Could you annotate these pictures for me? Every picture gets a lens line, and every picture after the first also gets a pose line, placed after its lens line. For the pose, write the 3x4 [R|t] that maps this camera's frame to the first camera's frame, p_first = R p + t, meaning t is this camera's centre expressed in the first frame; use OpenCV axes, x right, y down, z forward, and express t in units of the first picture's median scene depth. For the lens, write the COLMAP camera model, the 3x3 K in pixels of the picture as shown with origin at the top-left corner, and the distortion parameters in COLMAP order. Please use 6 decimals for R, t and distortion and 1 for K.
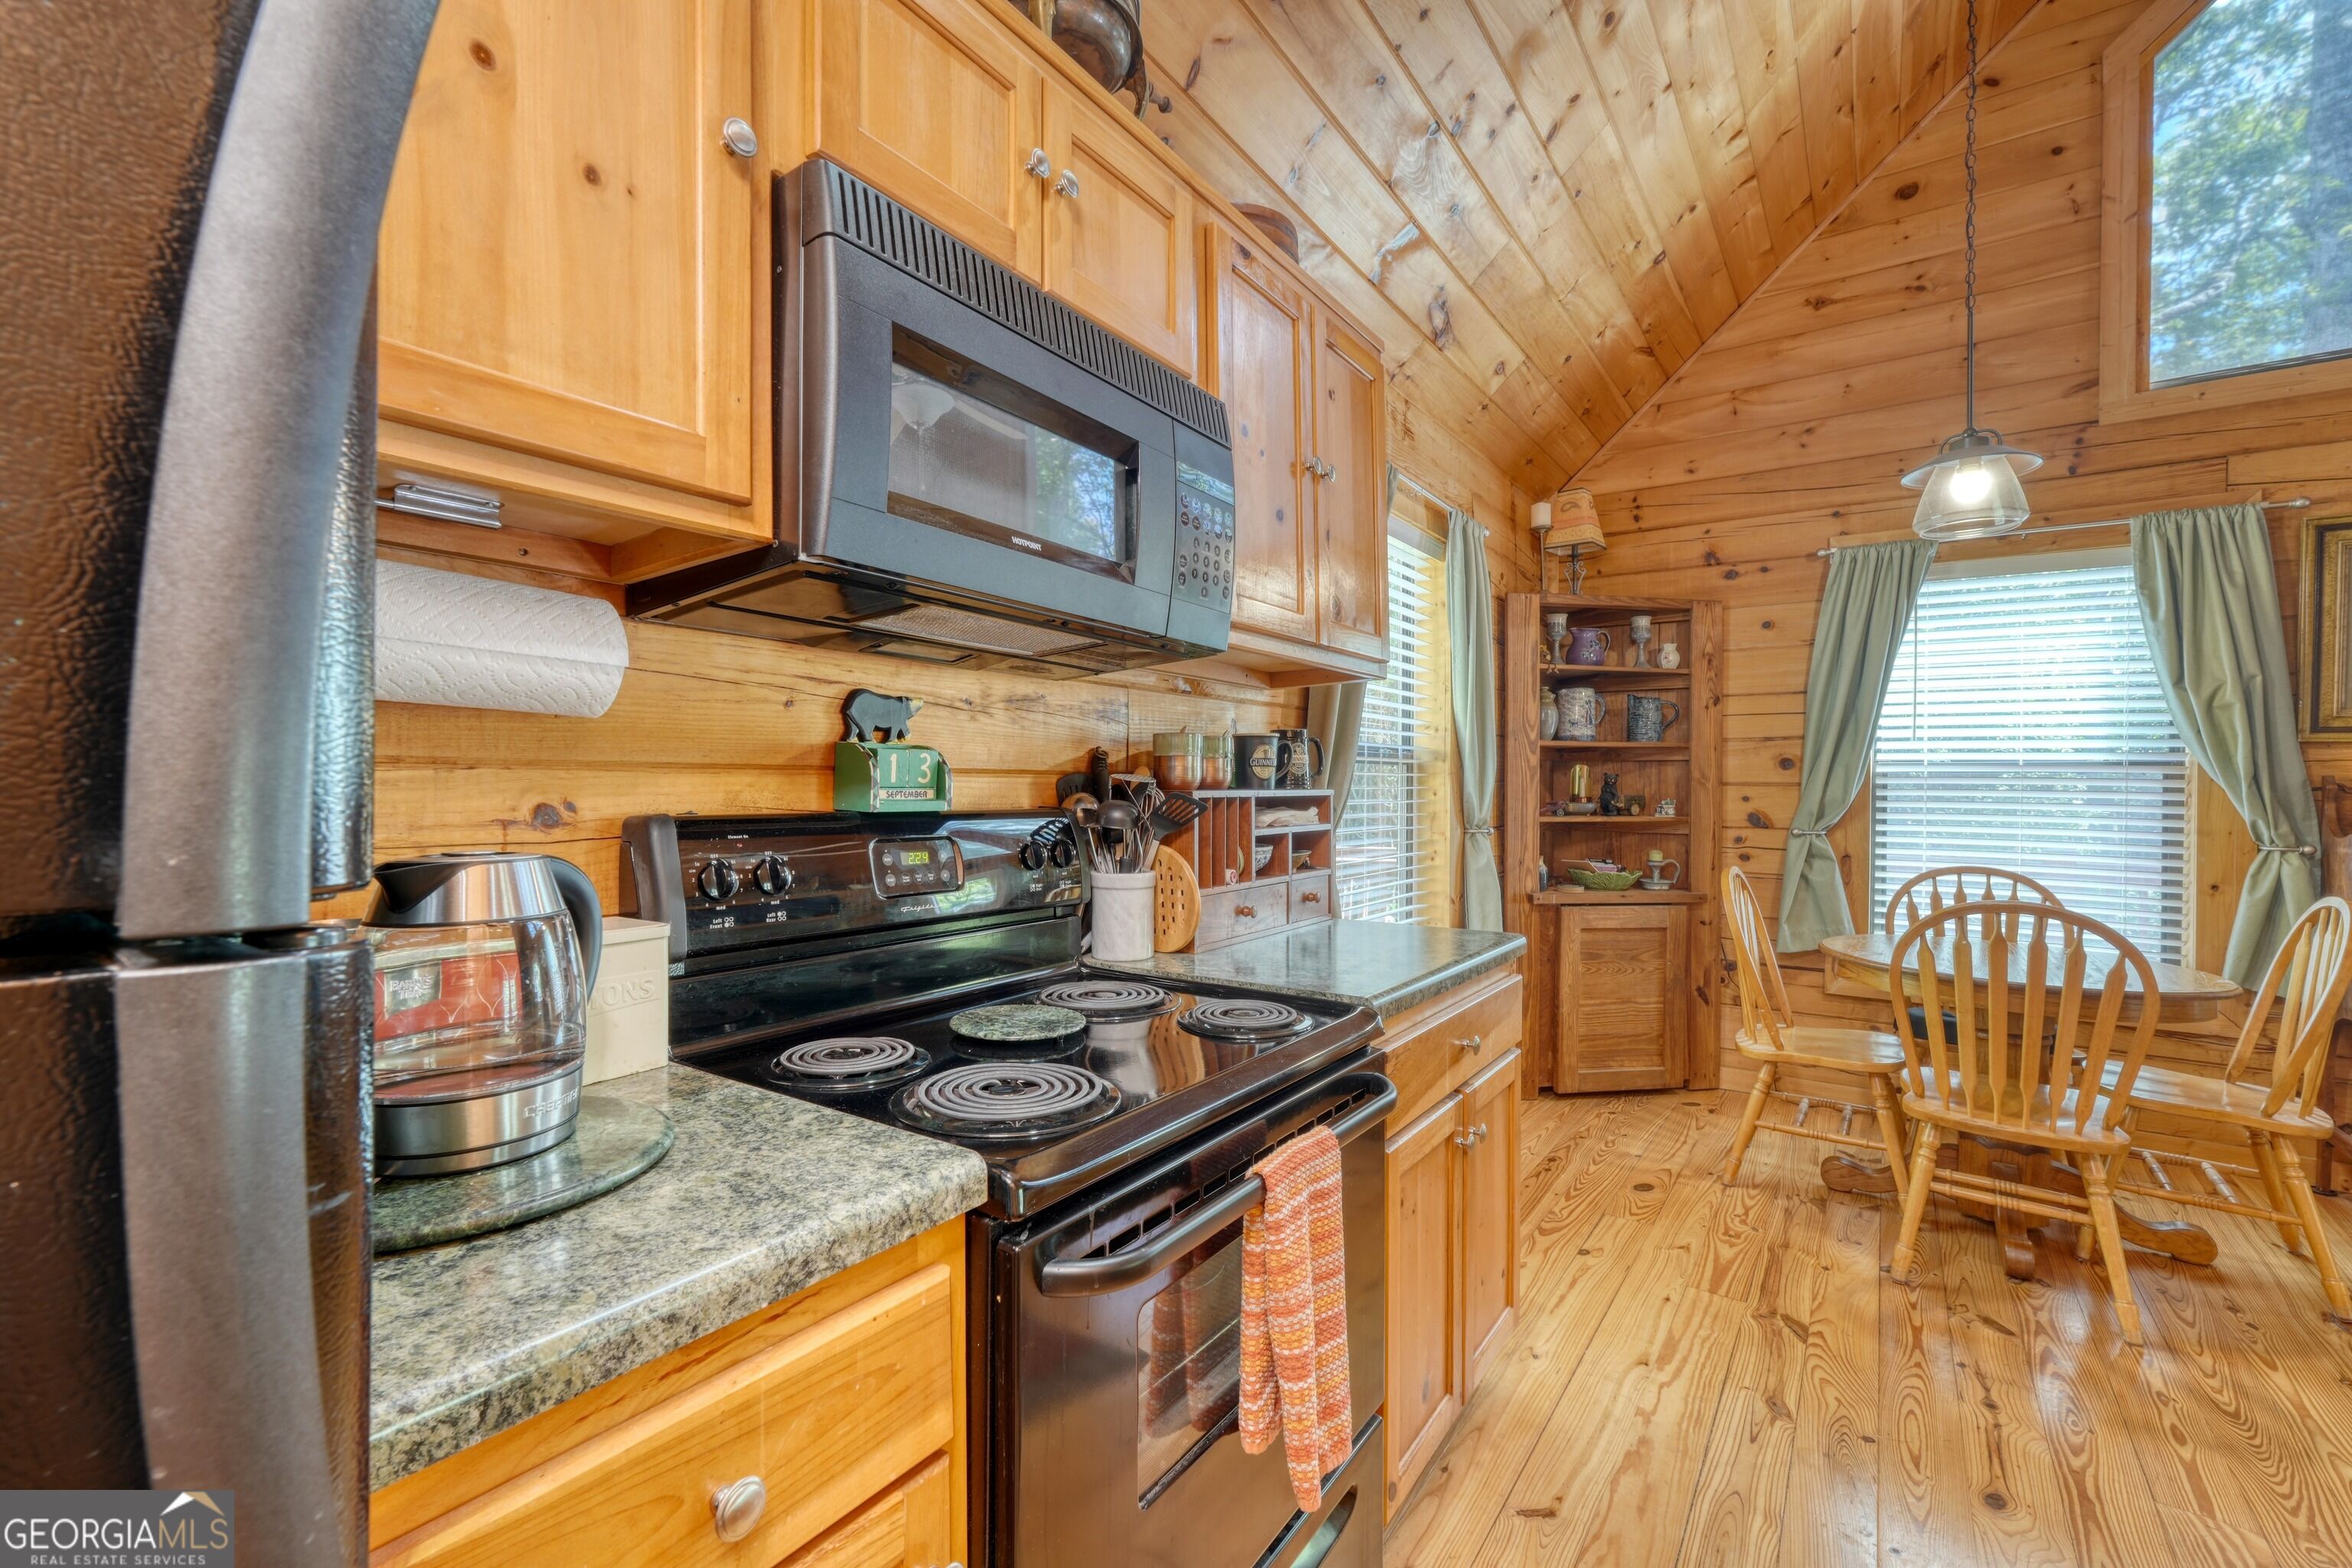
lens RADIAL K [[996.4, 0, 1175.7], [0, 996.4, 784.7], [0, 0, 1]] dist [-0.004266, 0.002899]
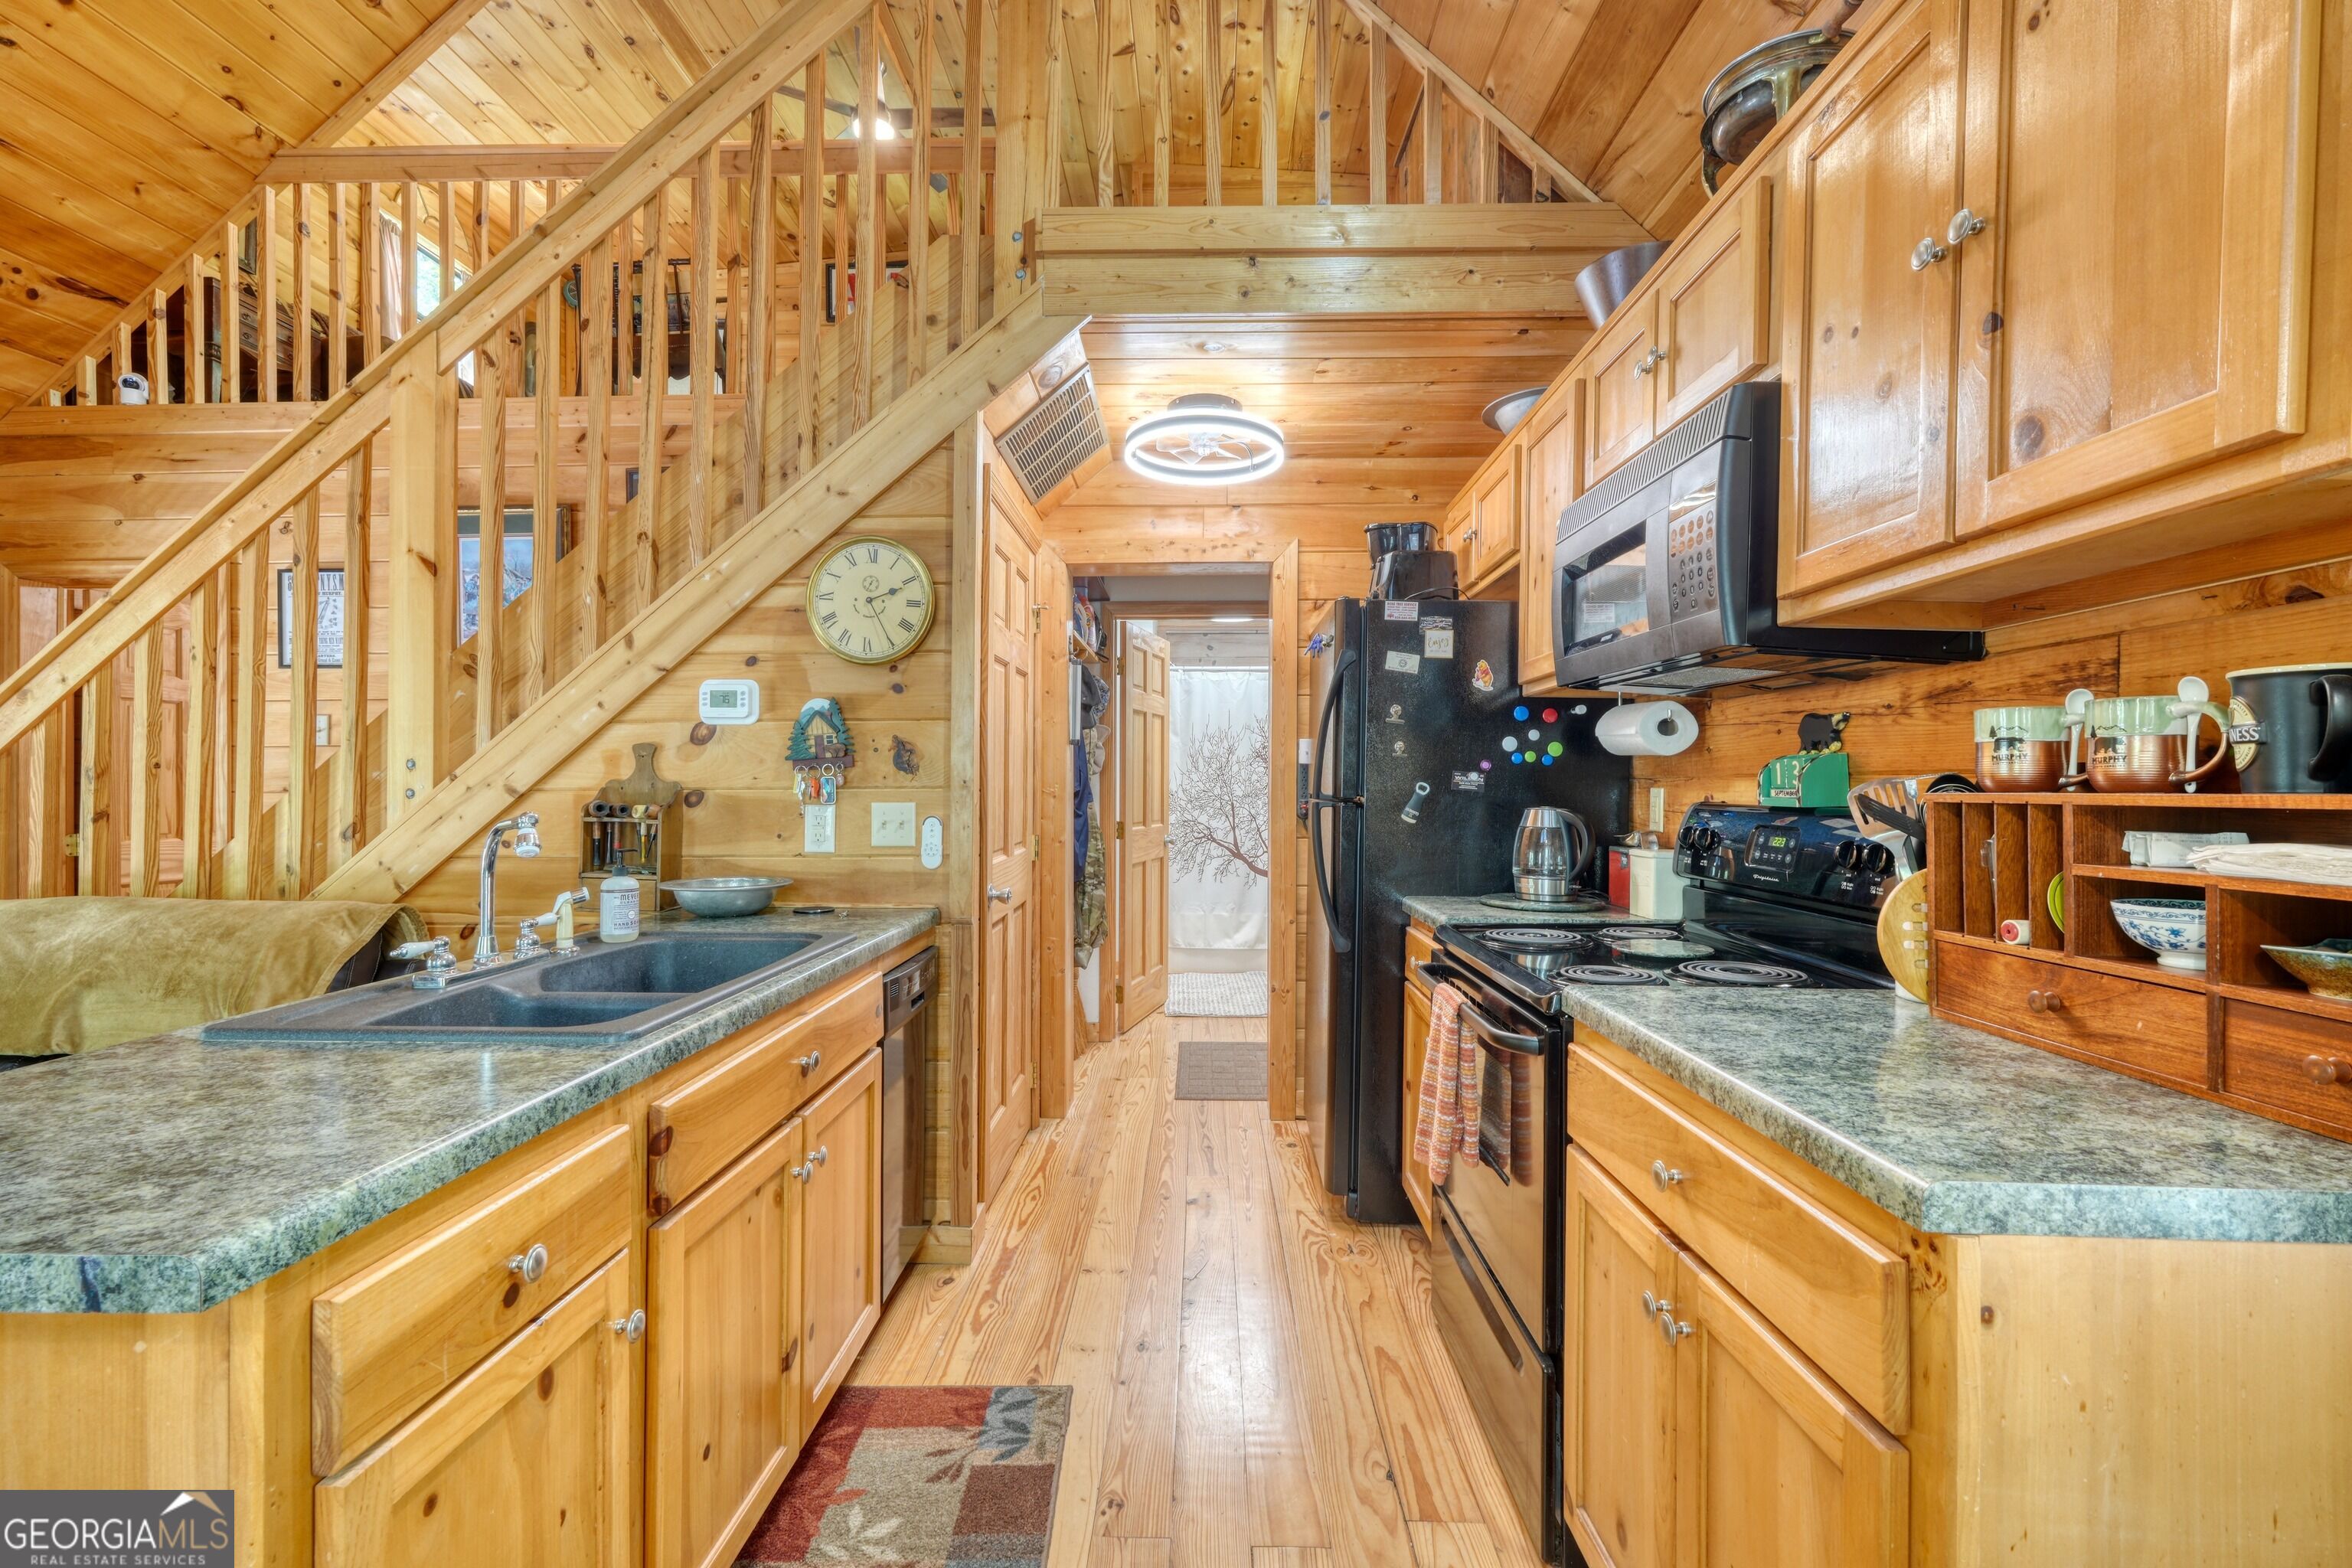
lens RADIAL K [[996.4, 0, 1171.9], [0, 996.4, 779.9], [0, 0, 1]] dist [-0.004266, 0.002899]
pose [[-0.835282, -0.009264, -0.549744, 0.450366], [-0.006488, 0.999954, -0.006994, 0.002672], [0.549784, -0.002275, -0.835304, 0.664115]]
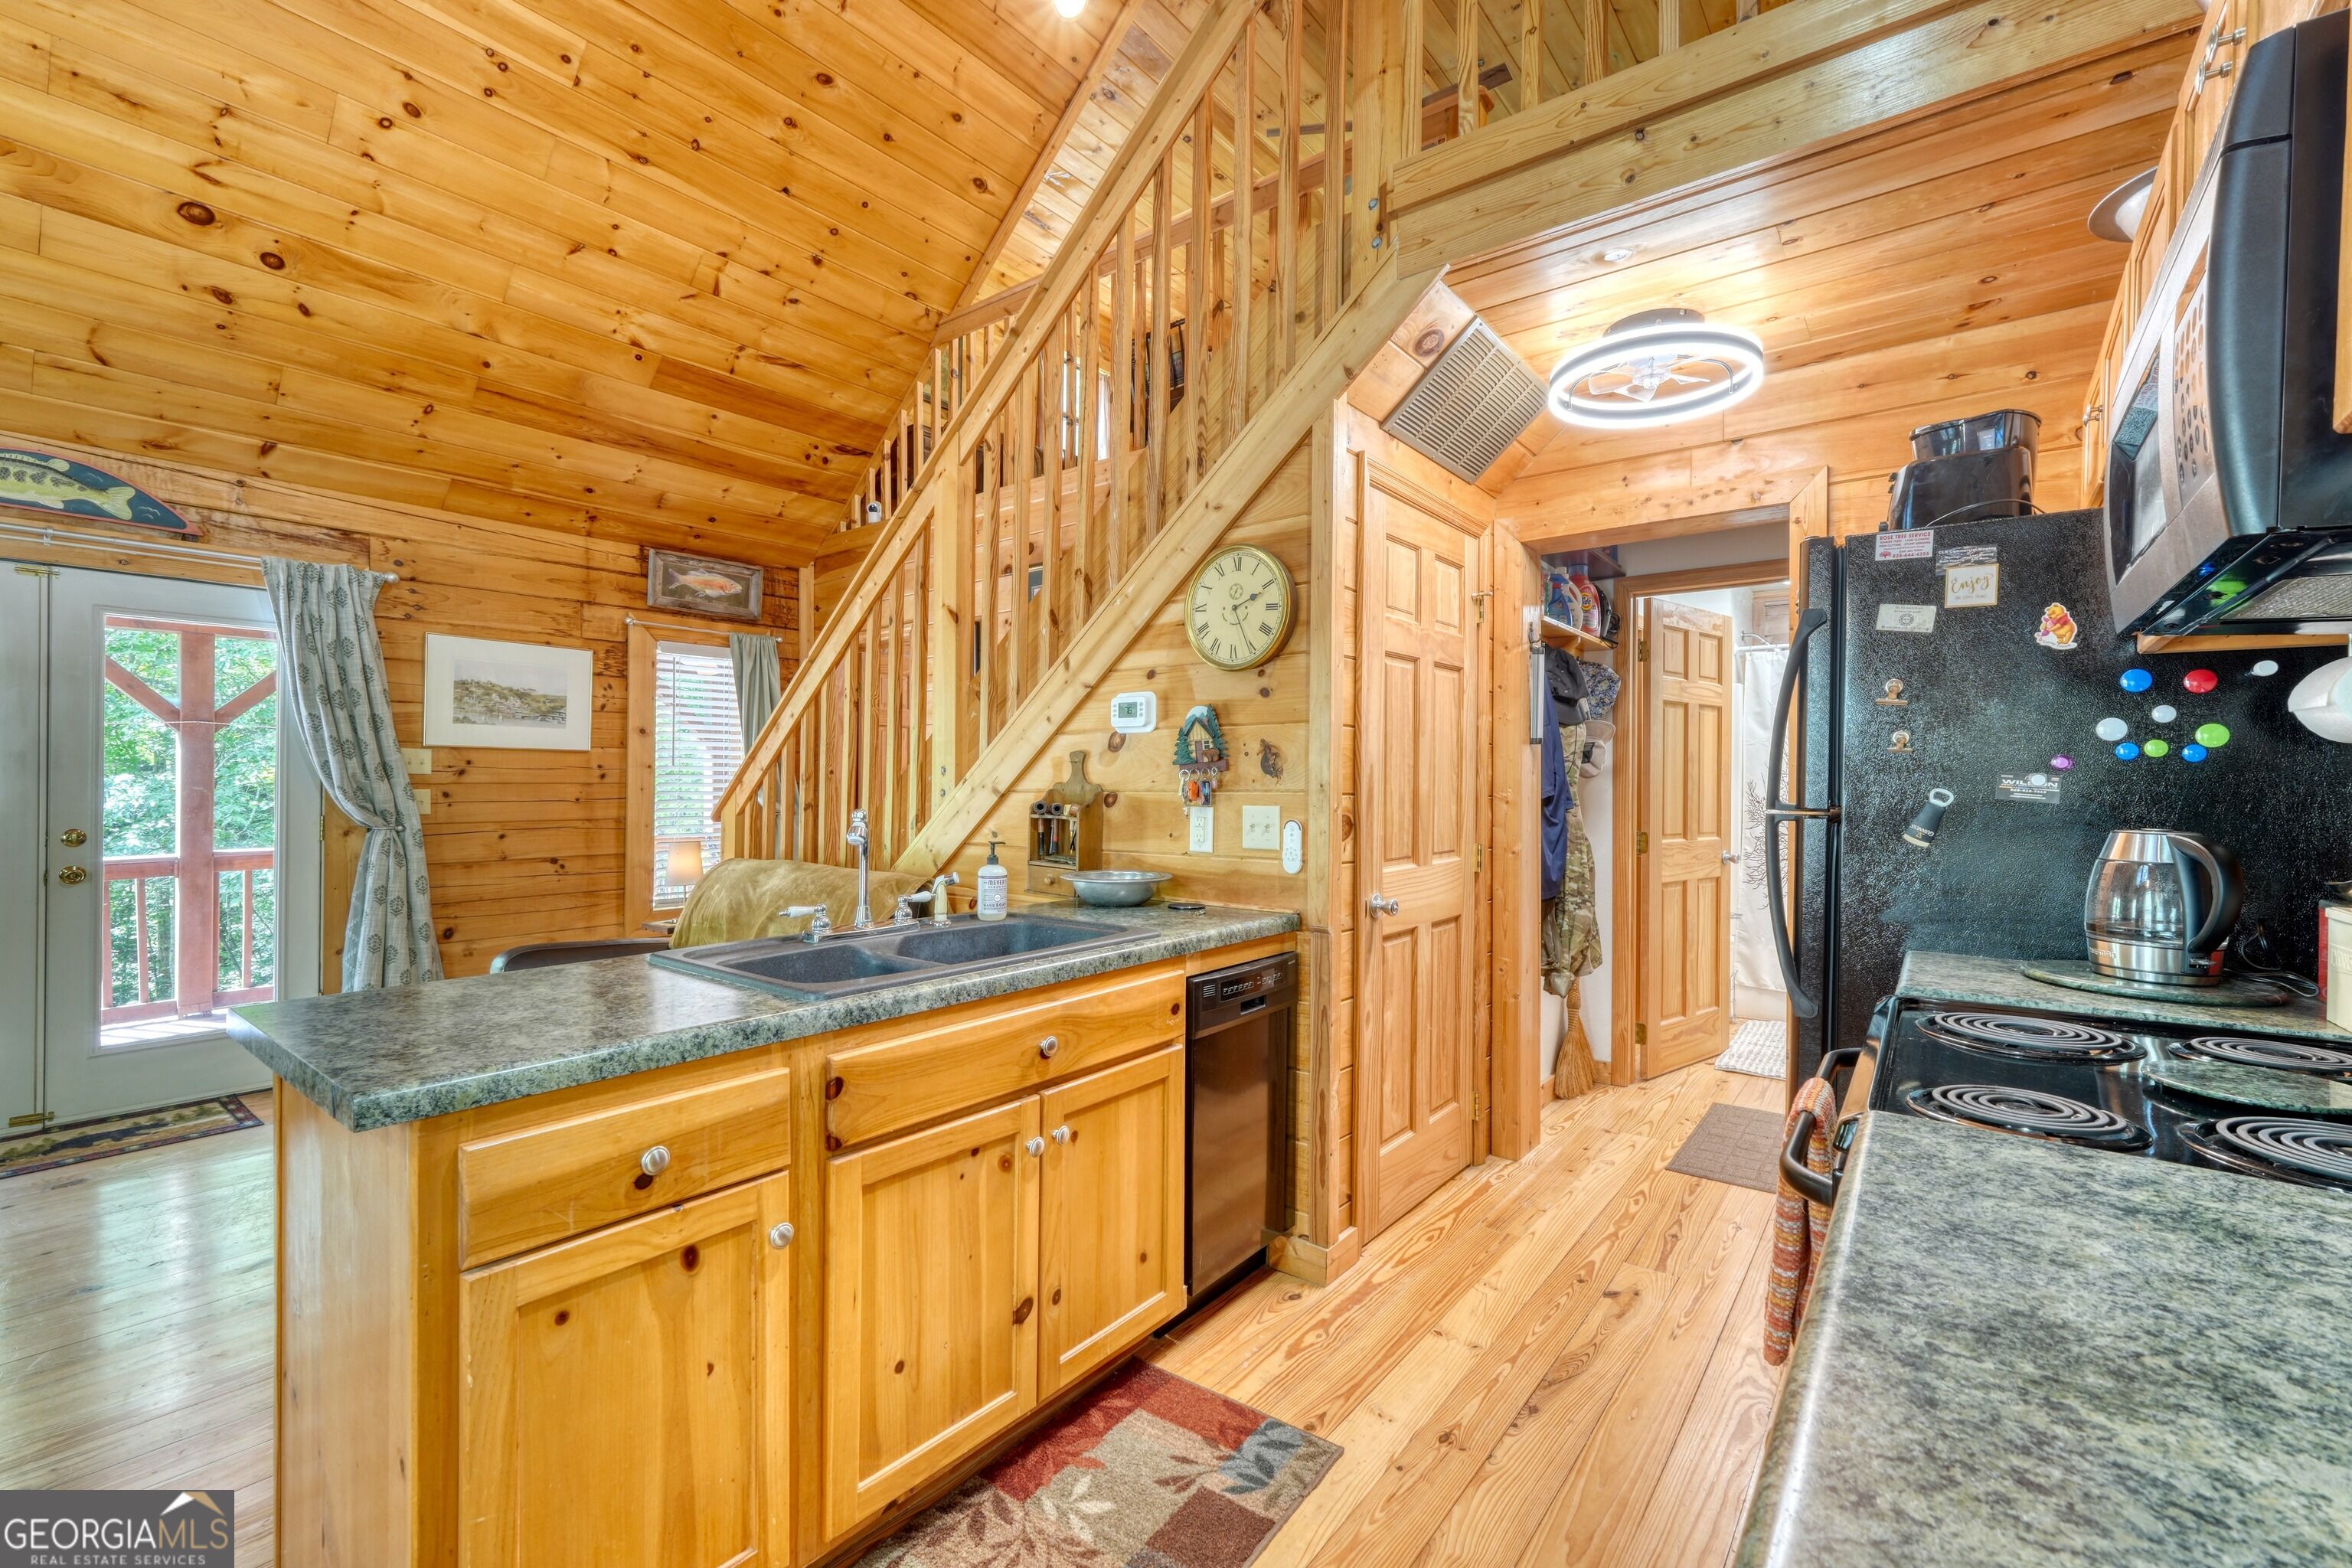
lens RADIAL K [[996.4, 0, 1174.8], [0, 996.4, 780.7], [0, 0, 1]] dist [-0.004266, 0.002899]
pose [[-0.998614, -0.010904, 0.051494, 0.249054], [-0.011082, 0.999934, -0.003170, -0.000033], [-0.051456, -0.003736, -0.998668, 0.680377]]
